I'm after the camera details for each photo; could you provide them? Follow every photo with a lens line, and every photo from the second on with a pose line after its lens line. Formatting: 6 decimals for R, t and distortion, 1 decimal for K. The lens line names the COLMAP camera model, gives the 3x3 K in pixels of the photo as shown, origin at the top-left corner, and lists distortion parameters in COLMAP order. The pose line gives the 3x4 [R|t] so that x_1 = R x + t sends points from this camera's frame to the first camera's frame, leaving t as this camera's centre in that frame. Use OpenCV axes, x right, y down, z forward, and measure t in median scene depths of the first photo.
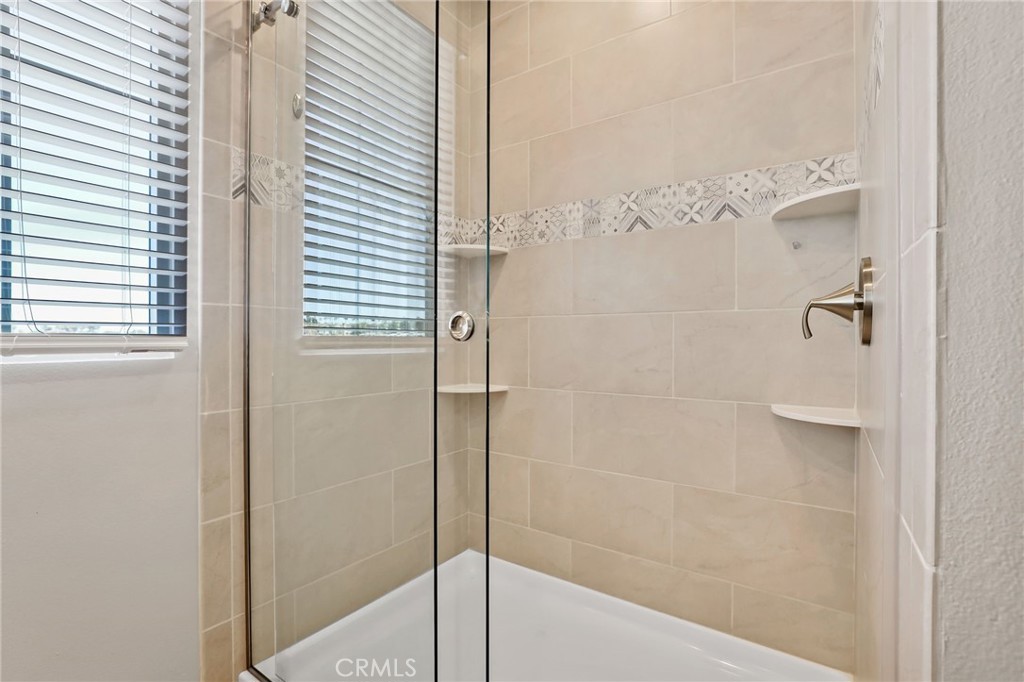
lens RADIAL K [[471.0, 0, 511.6], [0, 471.0, 339.3], [0, 0, 1]] dist [-0.037645, 0.014398]
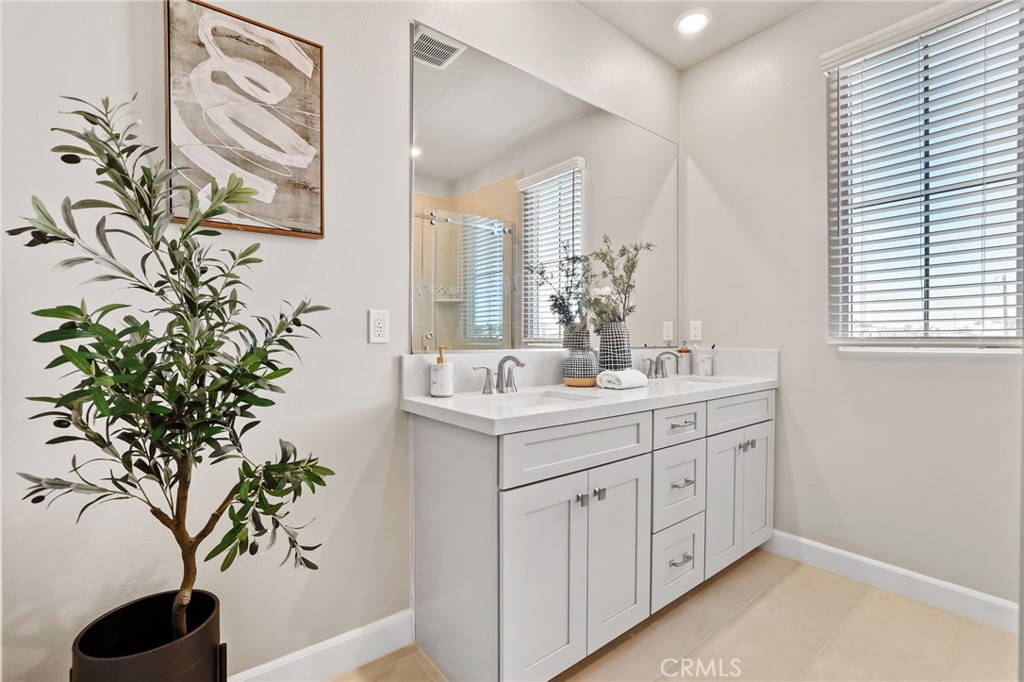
lens RADIAL K [[471.0, 0, 505.8], [0, 471.0, 346.8], [0, 0, 1]] dist [-0.037645, 0.014398]
pose [[-0.294430, 0.010303, -0.955617, 1.013359], [-0.004934, 0.999912, 0.012301, 0.011051], [0.955660, 0.008336, -0.294353, -0.098563]]
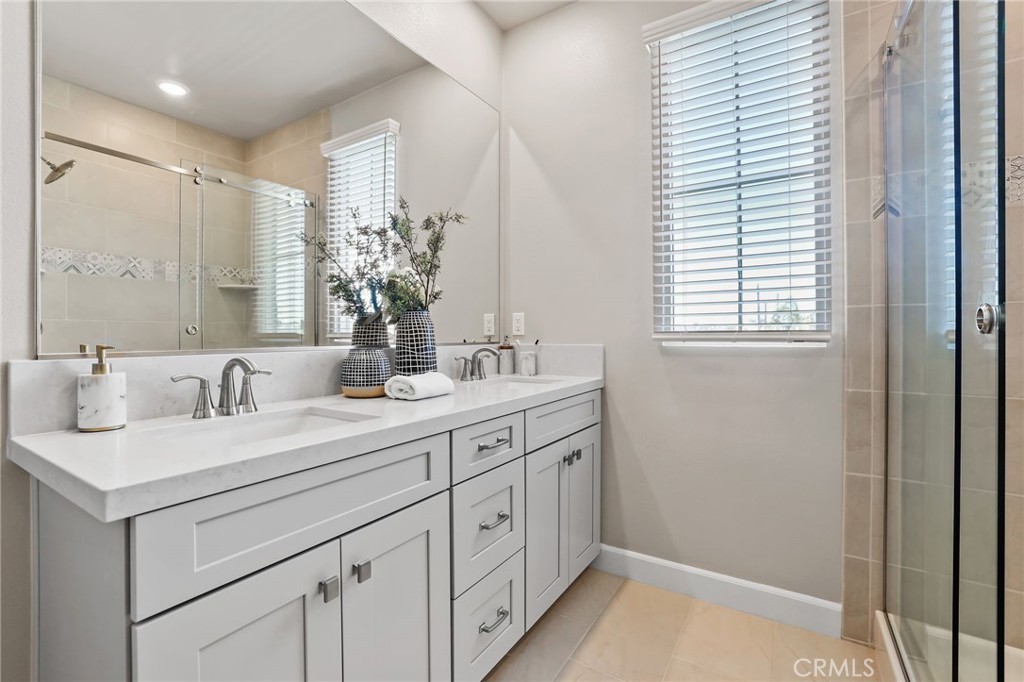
lens RADIAL K [[471.0, 0, 505.2], [0, 471.0, 338.1], [0, 0, 1]] dist [-0.037645, 0.014398]
pose [[0.028317, 0.001814, -0.999597, 0.611534], [-0.001865, 0.999997, 0.001762, 0.012287], [0.999597, 0.001815, 0.028320, -0.010092]]
